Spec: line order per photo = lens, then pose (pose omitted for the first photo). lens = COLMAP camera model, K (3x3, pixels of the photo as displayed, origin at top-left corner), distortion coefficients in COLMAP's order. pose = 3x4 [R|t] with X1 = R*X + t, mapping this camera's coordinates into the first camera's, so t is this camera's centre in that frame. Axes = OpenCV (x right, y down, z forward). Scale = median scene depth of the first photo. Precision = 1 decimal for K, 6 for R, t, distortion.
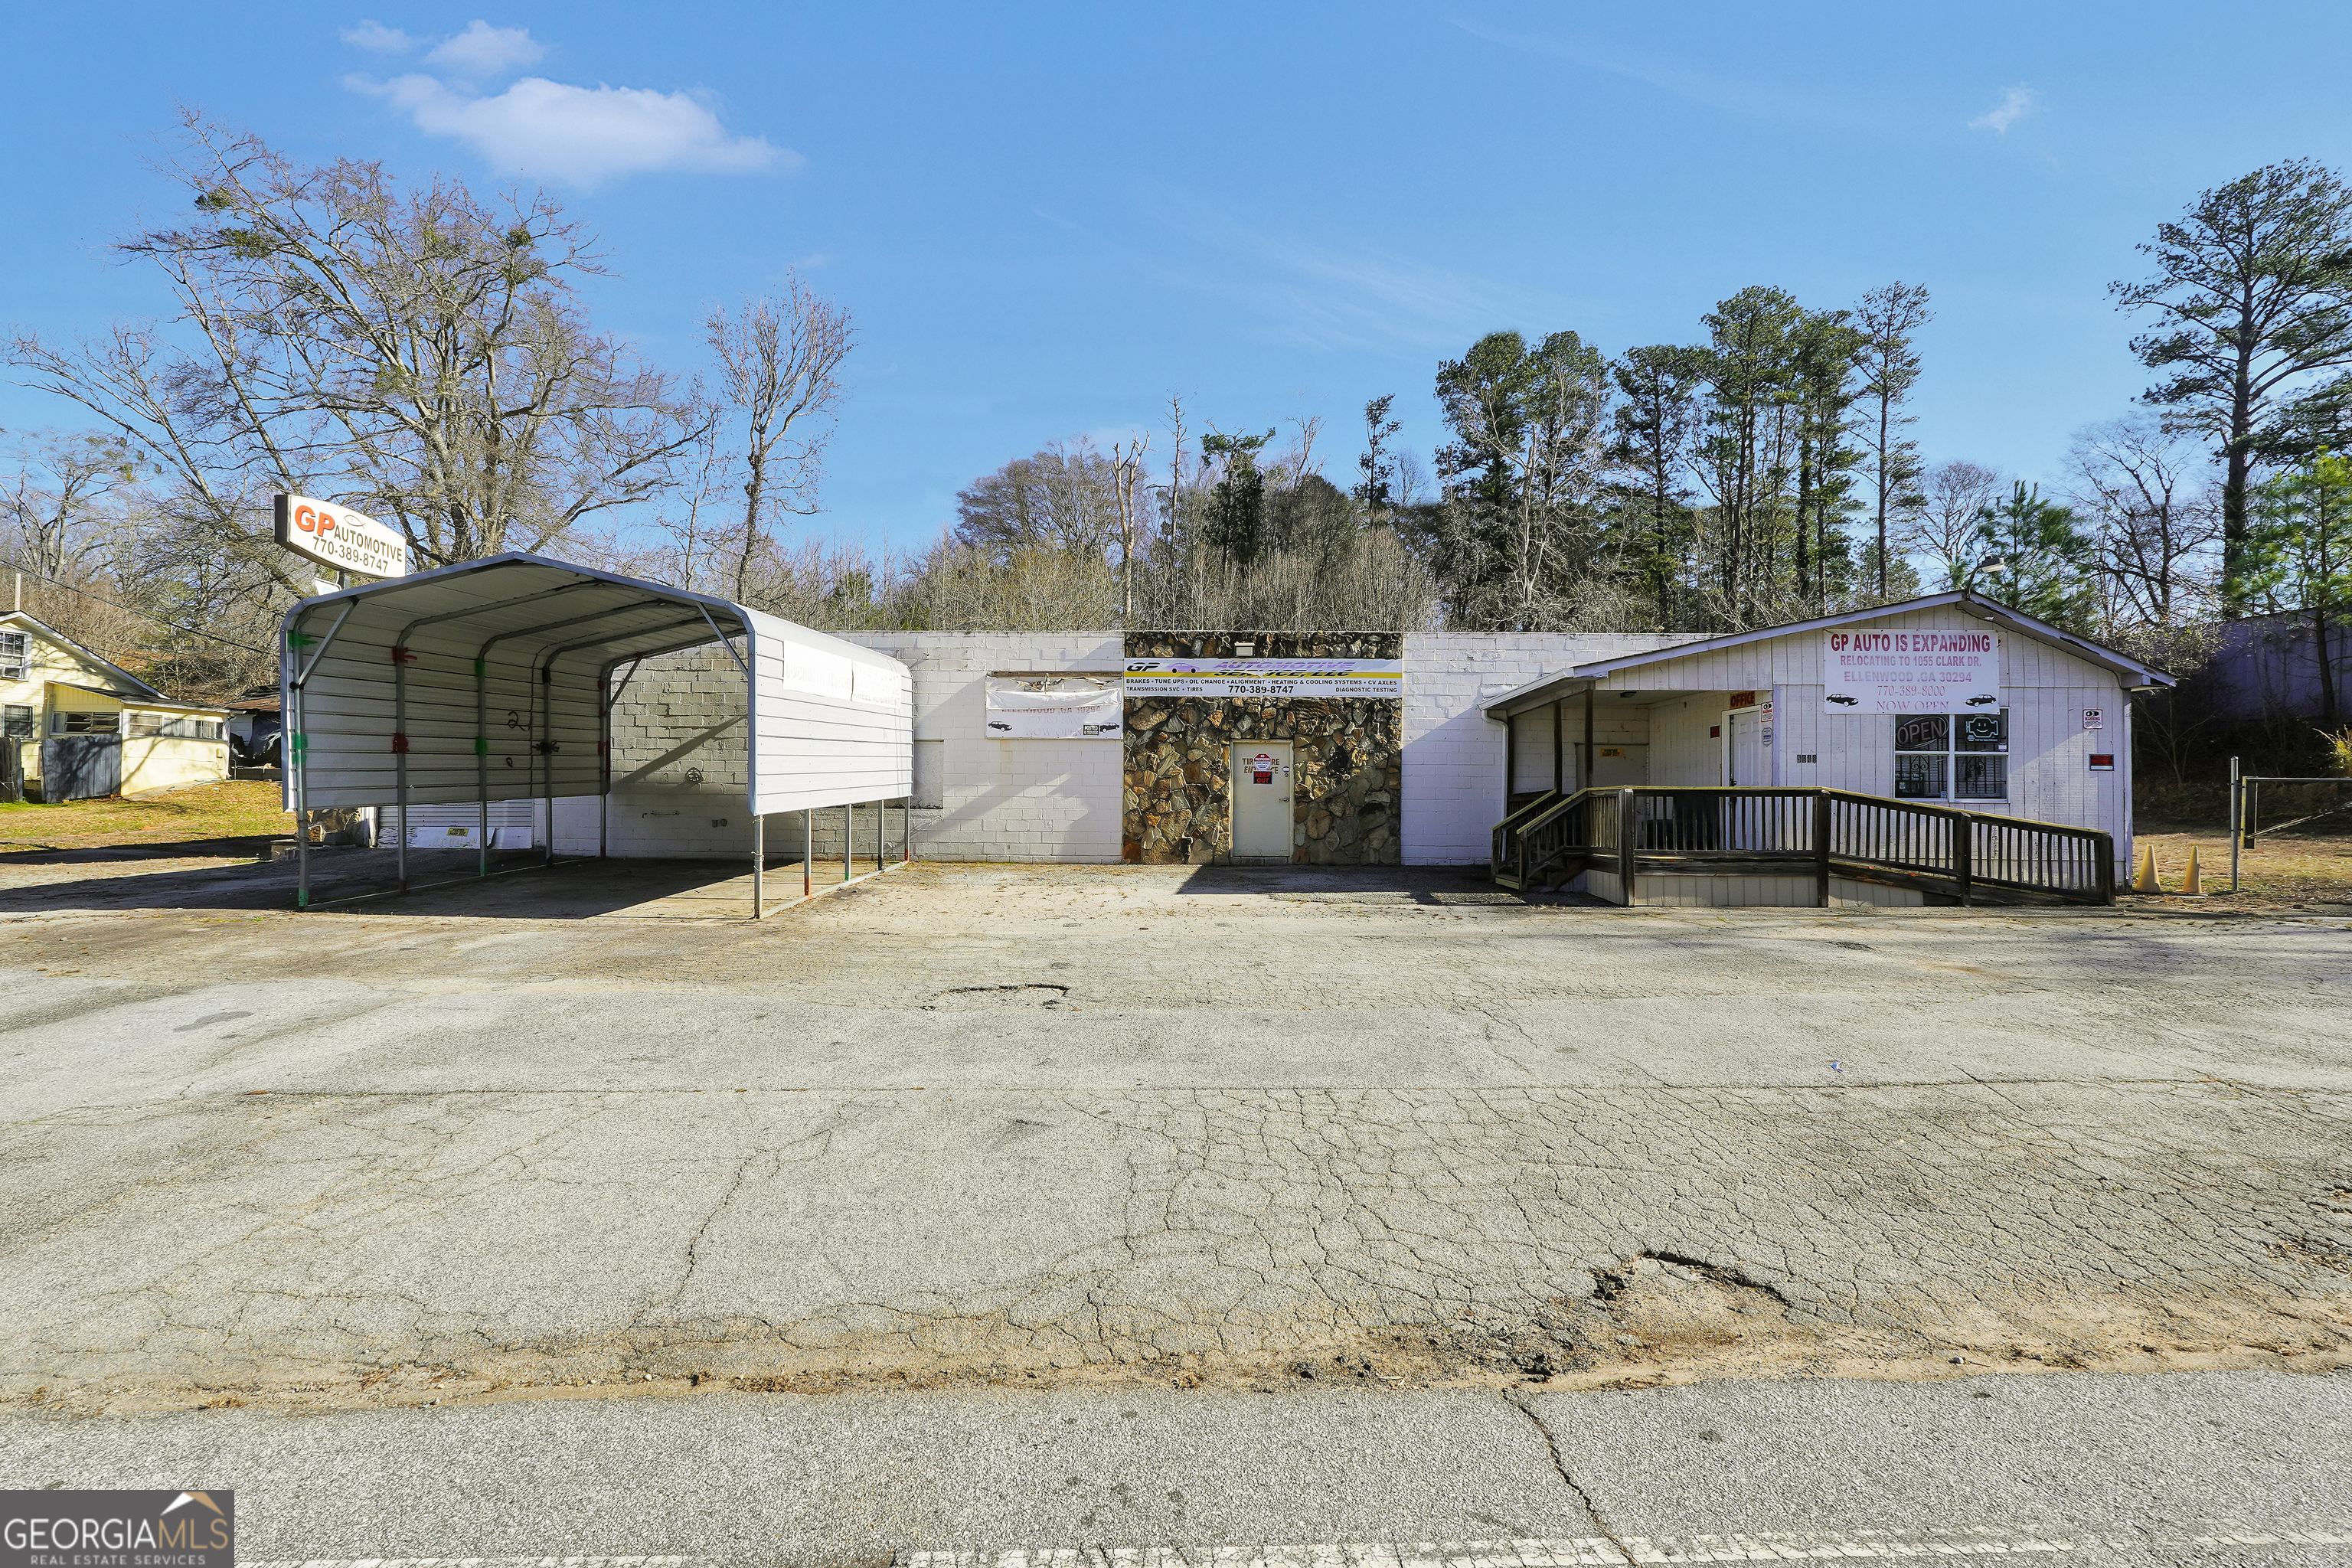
lens RADIAL K [[985.2, 0, 1170.3], [0, 985.2, 788.2], [0, 0, 1]] dist [-0.017694, 0.005971]
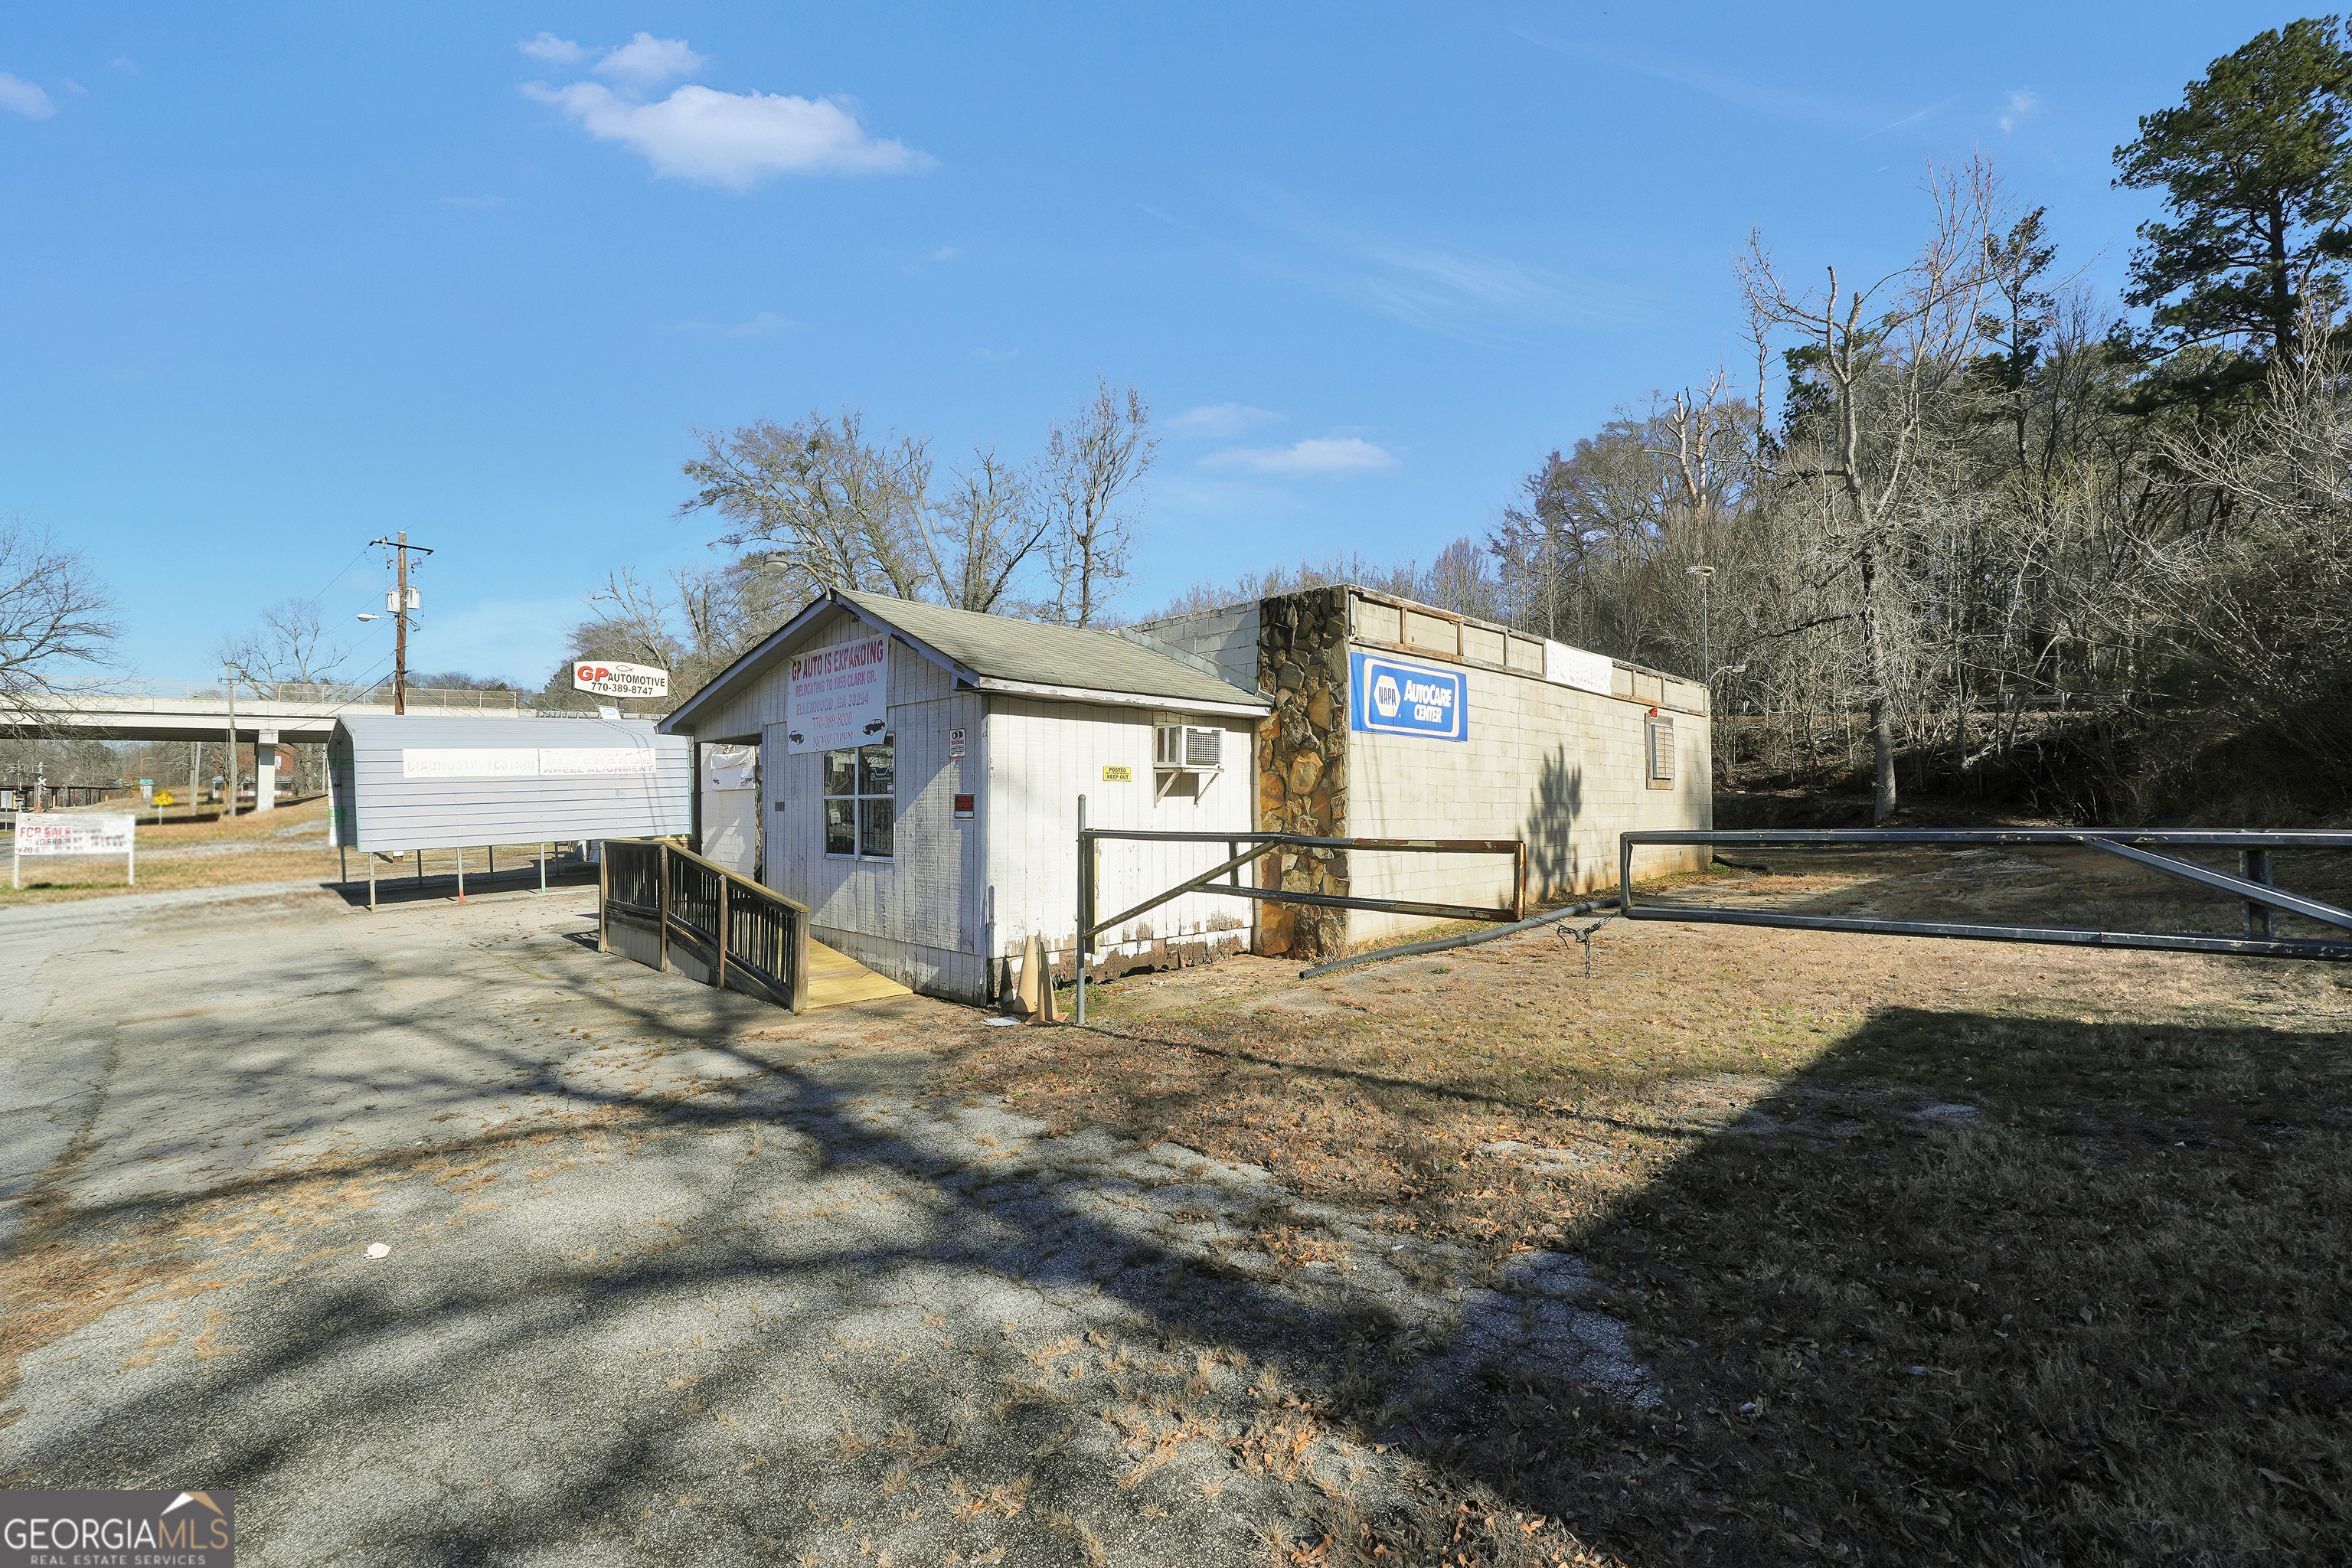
lens RADIAL K [[985.2, 0, 1154.4], [0, 985.2, 800.8], [0, 0, 1]] dist [-0.017694, 0.005971]
pose [[0.724512, -0.017757, -0.689033, 1.129220], [0.019803, 0.999792, -0.004942, -0.018247], [0.688977, -0.010064, 0.724713, 0.442735]]
